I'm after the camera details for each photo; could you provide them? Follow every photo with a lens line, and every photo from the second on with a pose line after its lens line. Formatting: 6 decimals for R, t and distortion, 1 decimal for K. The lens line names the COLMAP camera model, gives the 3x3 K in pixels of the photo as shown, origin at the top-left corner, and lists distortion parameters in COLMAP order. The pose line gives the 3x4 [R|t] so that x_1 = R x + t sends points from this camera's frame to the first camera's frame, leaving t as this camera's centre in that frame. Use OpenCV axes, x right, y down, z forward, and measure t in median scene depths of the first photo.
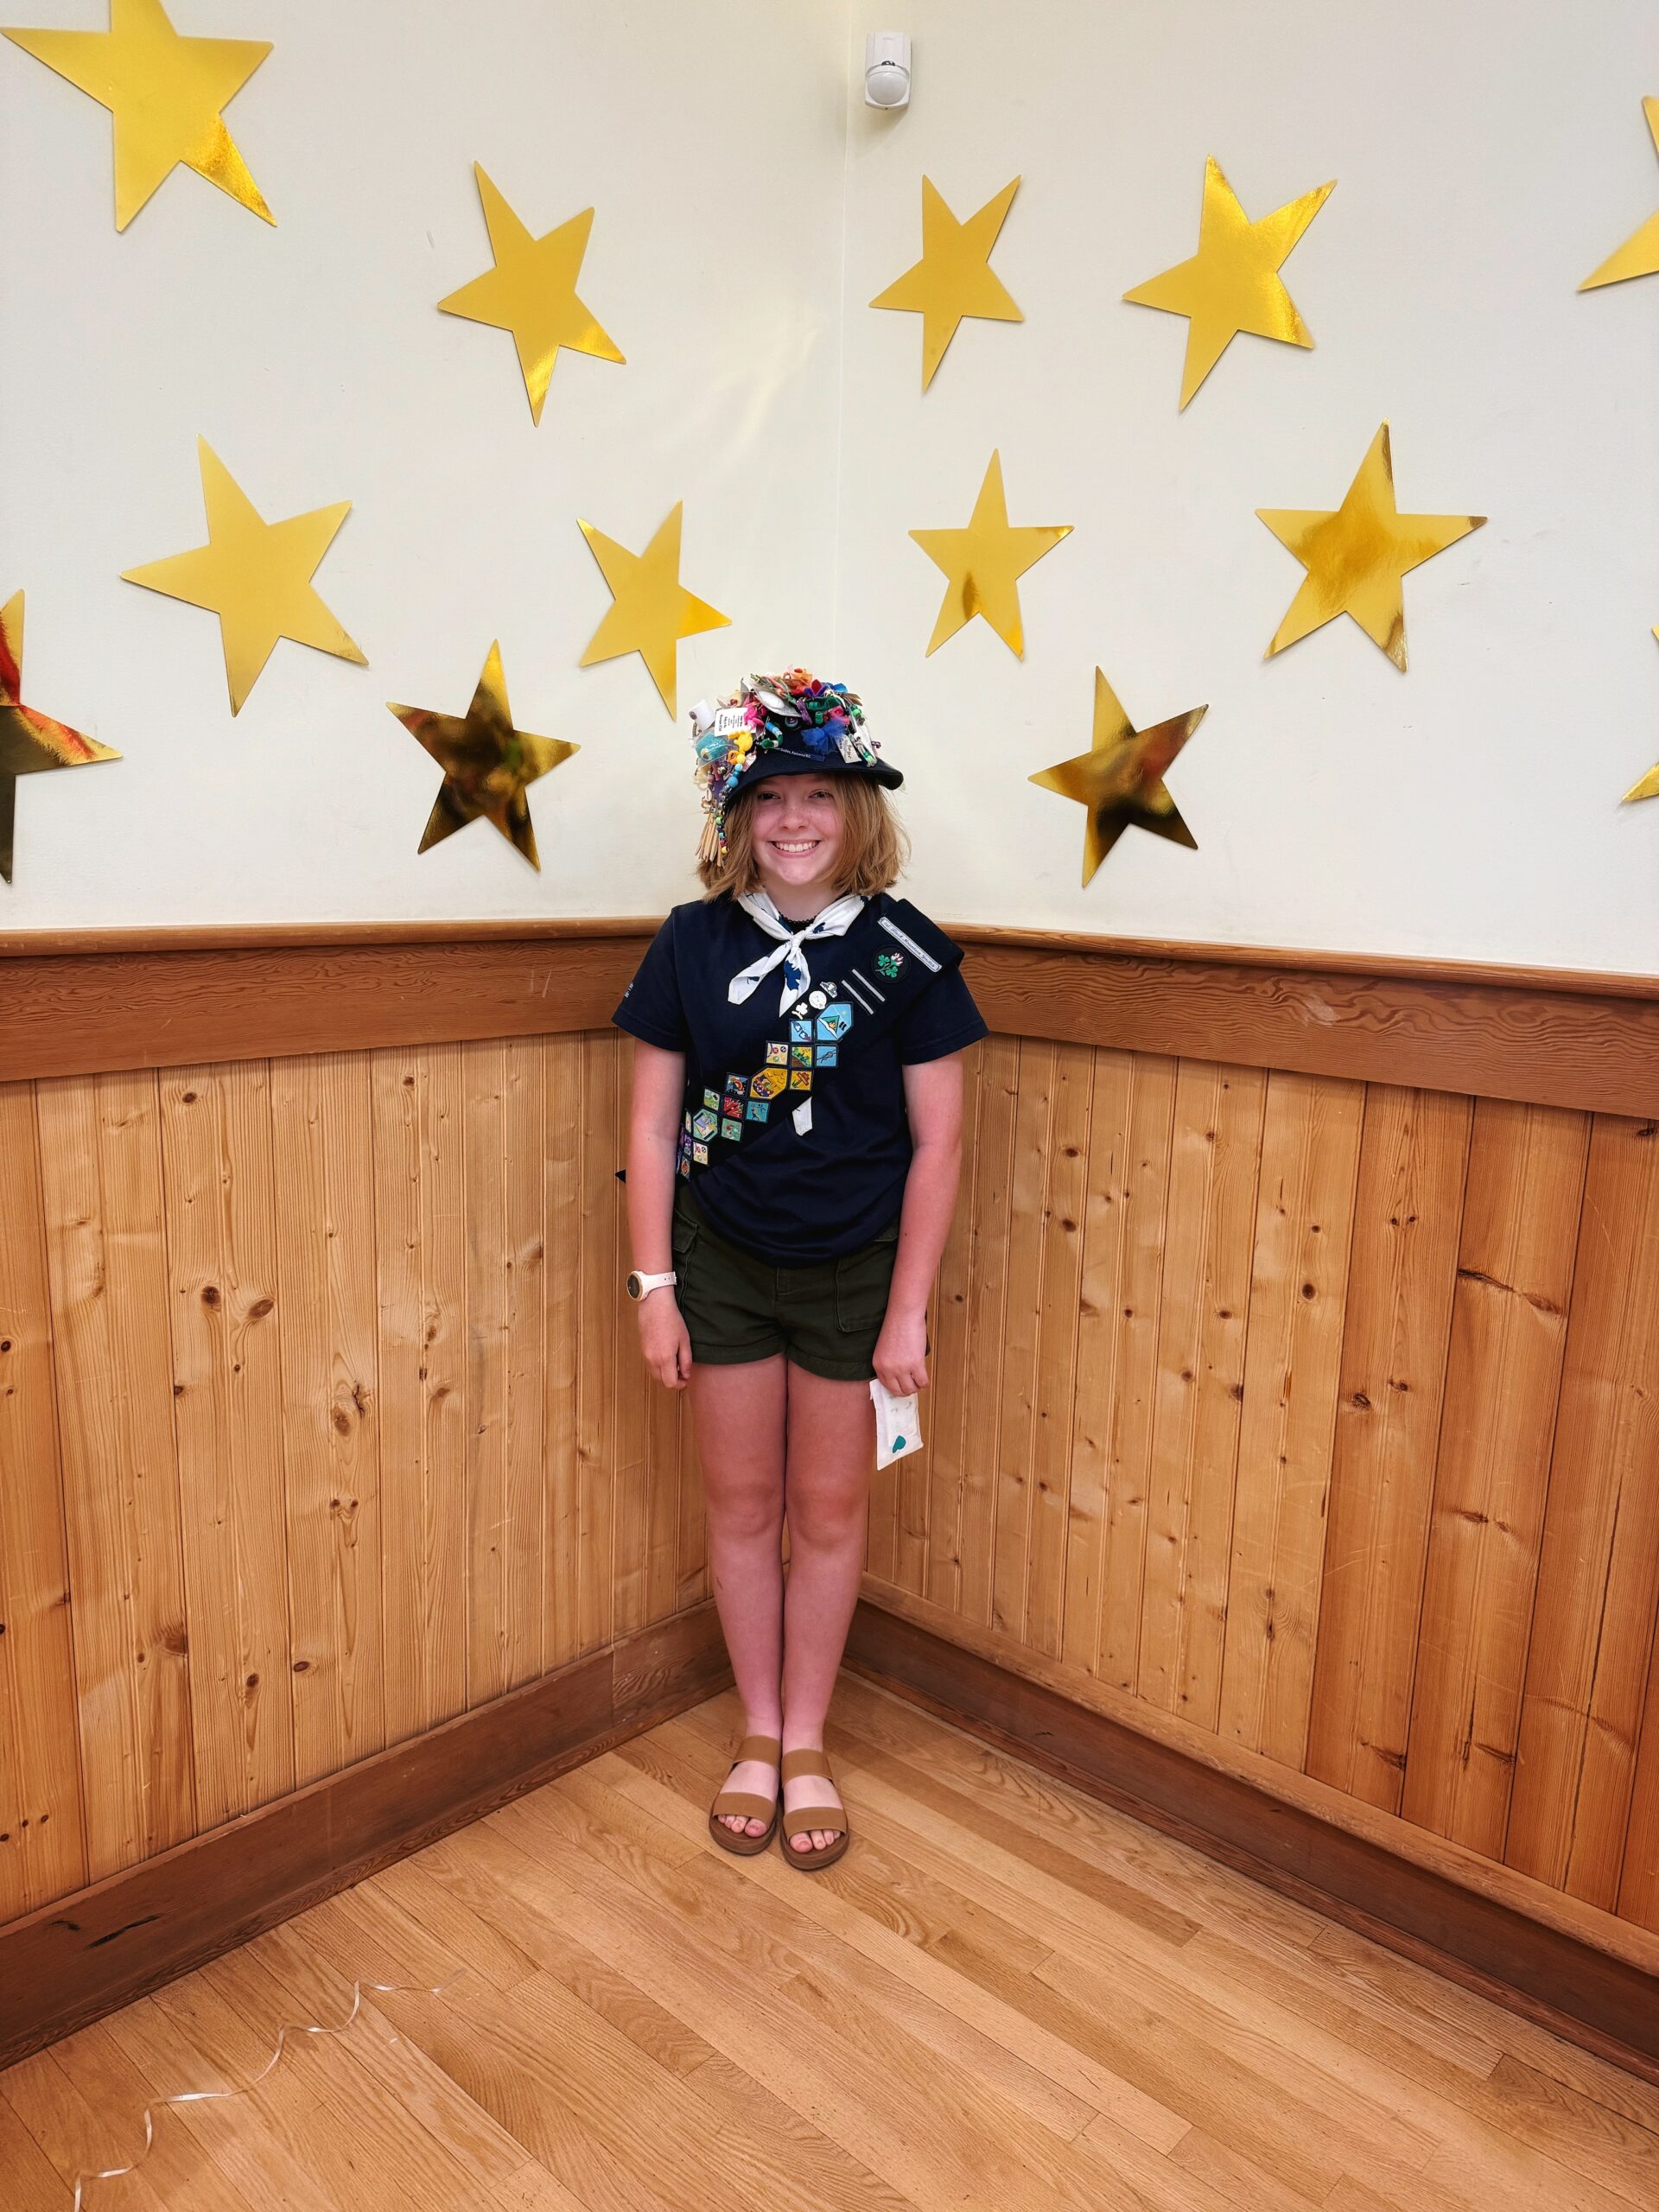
lens RADIAL K [[1516.6, 0, 838.6], [0, 1516.6, 1107.8], [0, 0, 1]] dist [-0.015980, 0.000215]
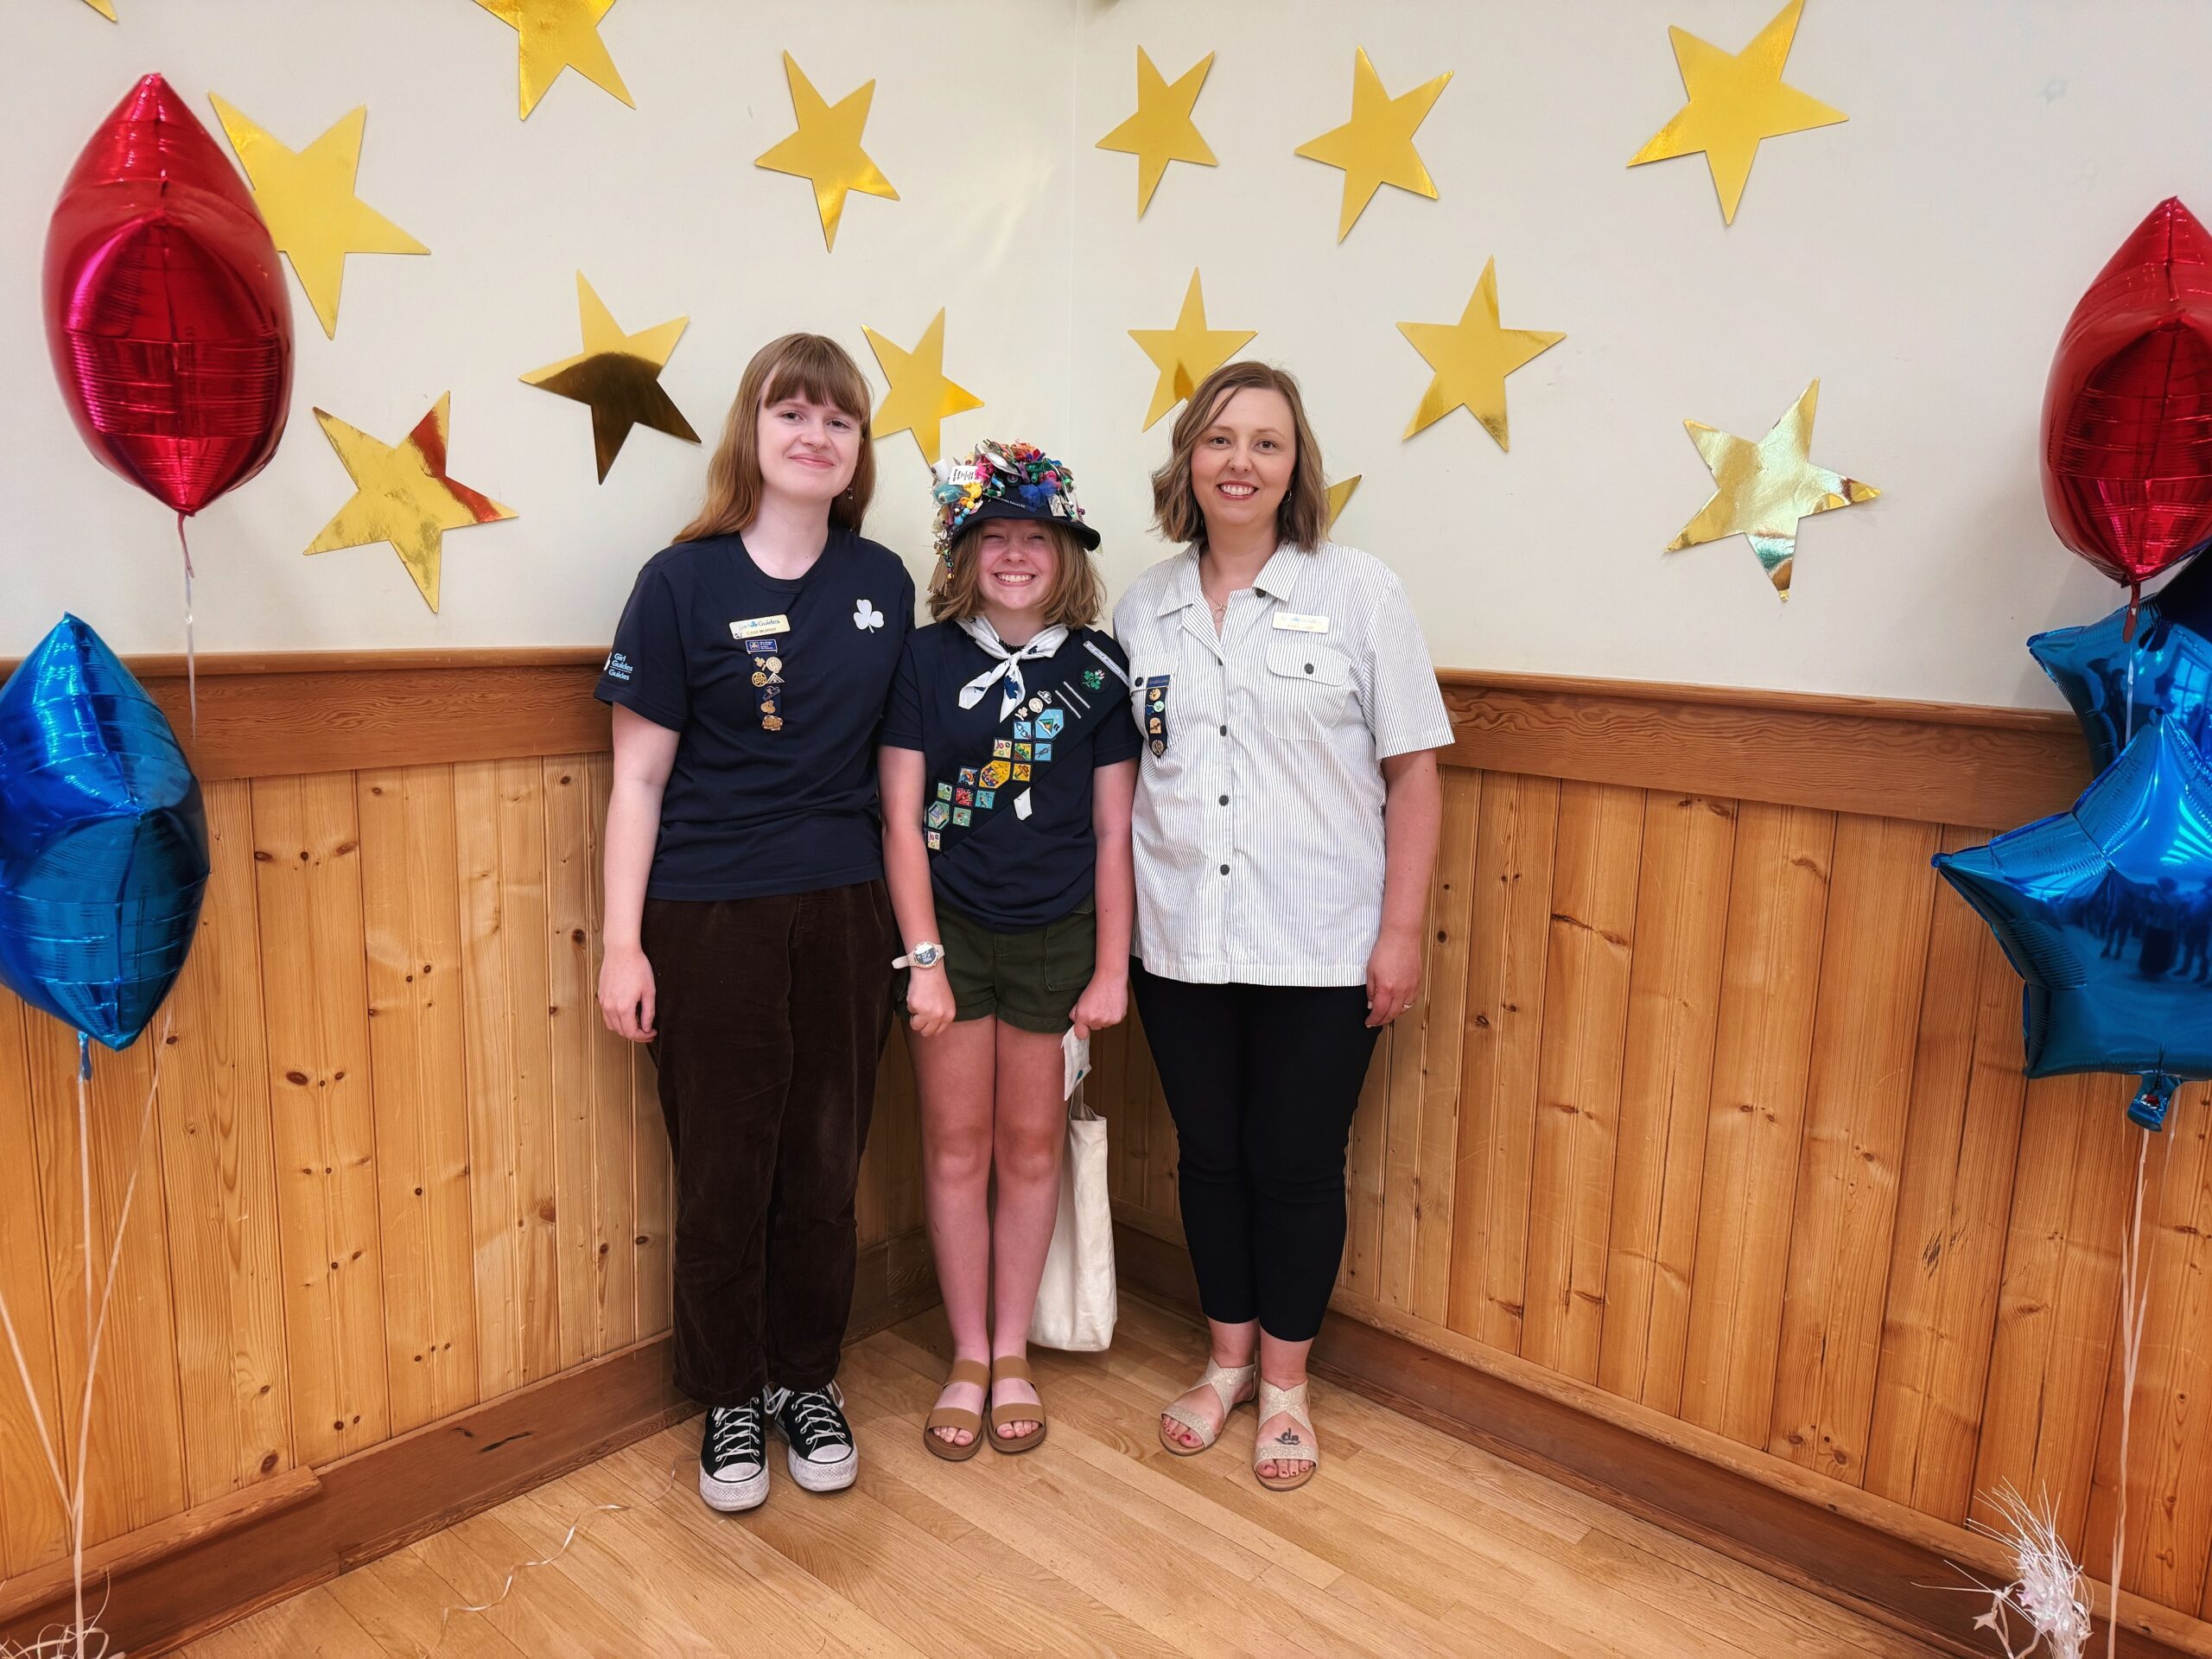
lens RADIAL K [[1513.6, 0, 1110.6], [0, 1513.6, 819.8], [0, 0, 1]] dist [-0.010690, -0.005640]
pose [[0.999780, -0.002196, 0.020866, 0.007173], [0.002550, 0.999853, -0.016963, 0.047077], [-0.020826, 0.017013, 0.999638, -0.276026]]
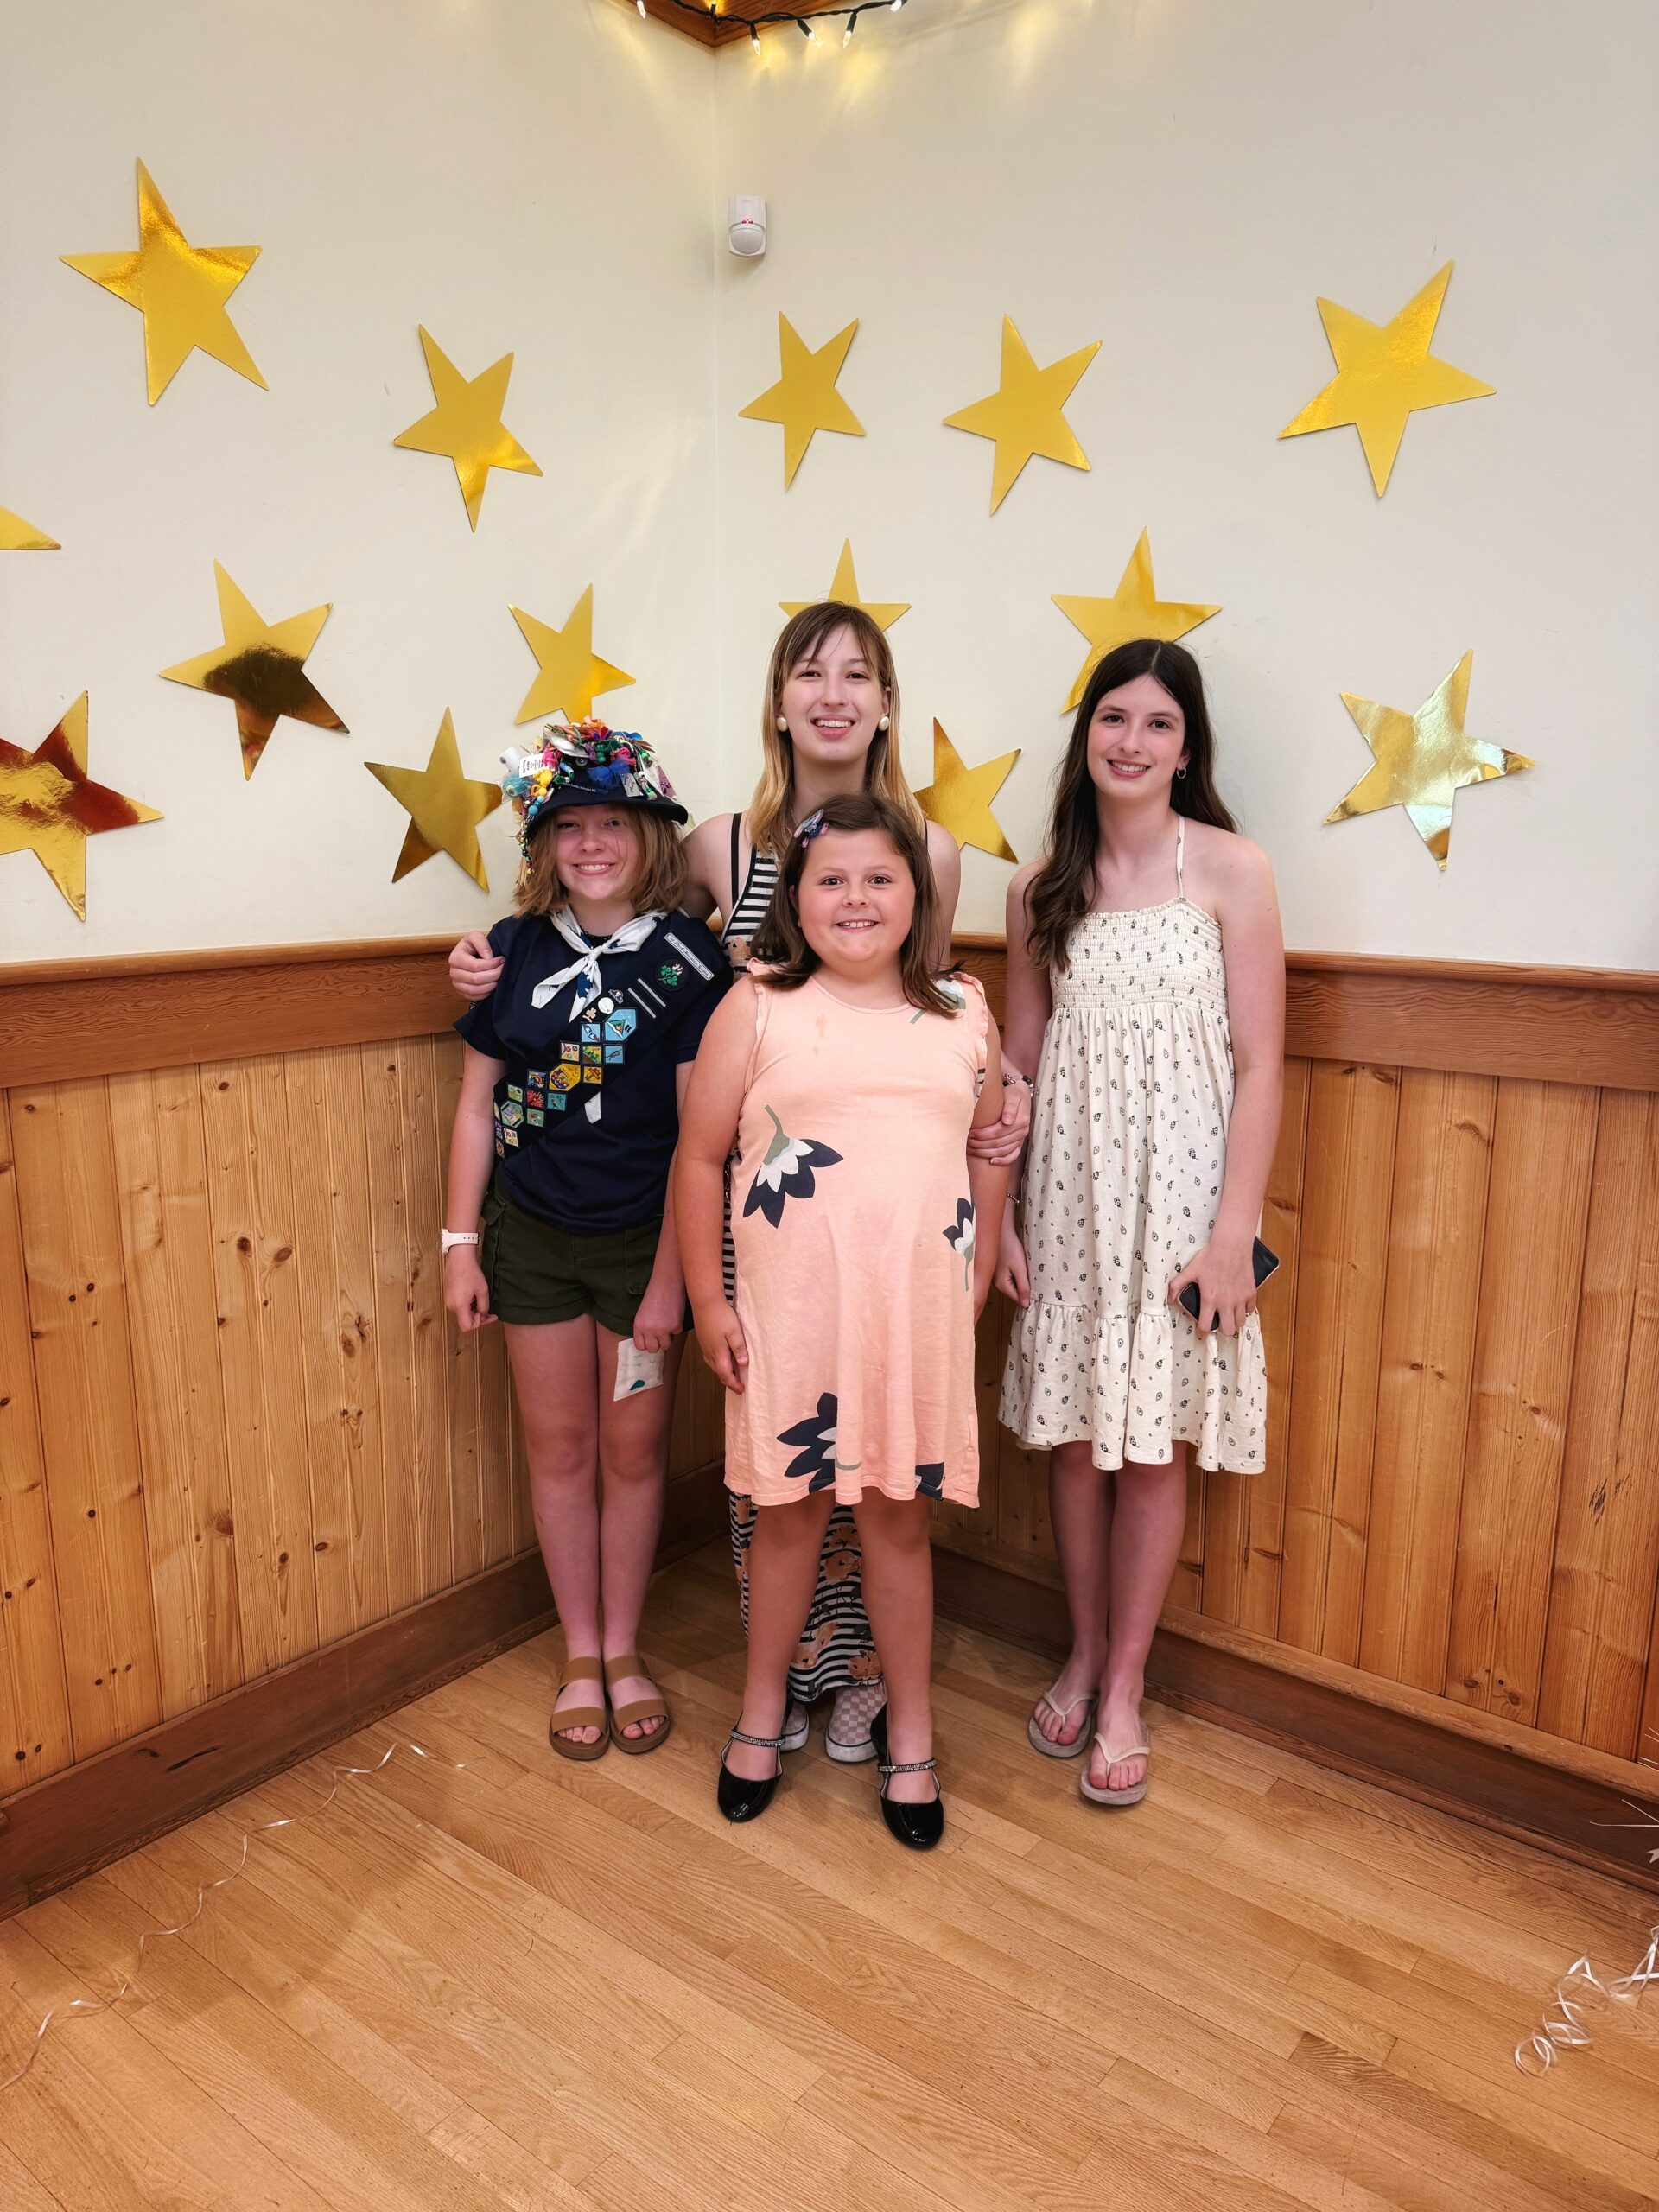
lens RADIAL K [[1513.6, 0, 839.2], [0, 1513.6, 1106.2], [0, 0, 1]] dist [-0.010690, -0.005640]
pose [[0.996329, -0.038495, 0.076468, -0.016577], [0.037851, 0.999235, 0.009848, 0.015976], [-0.076788, -0.006918, 0.997023, -0.270802]]
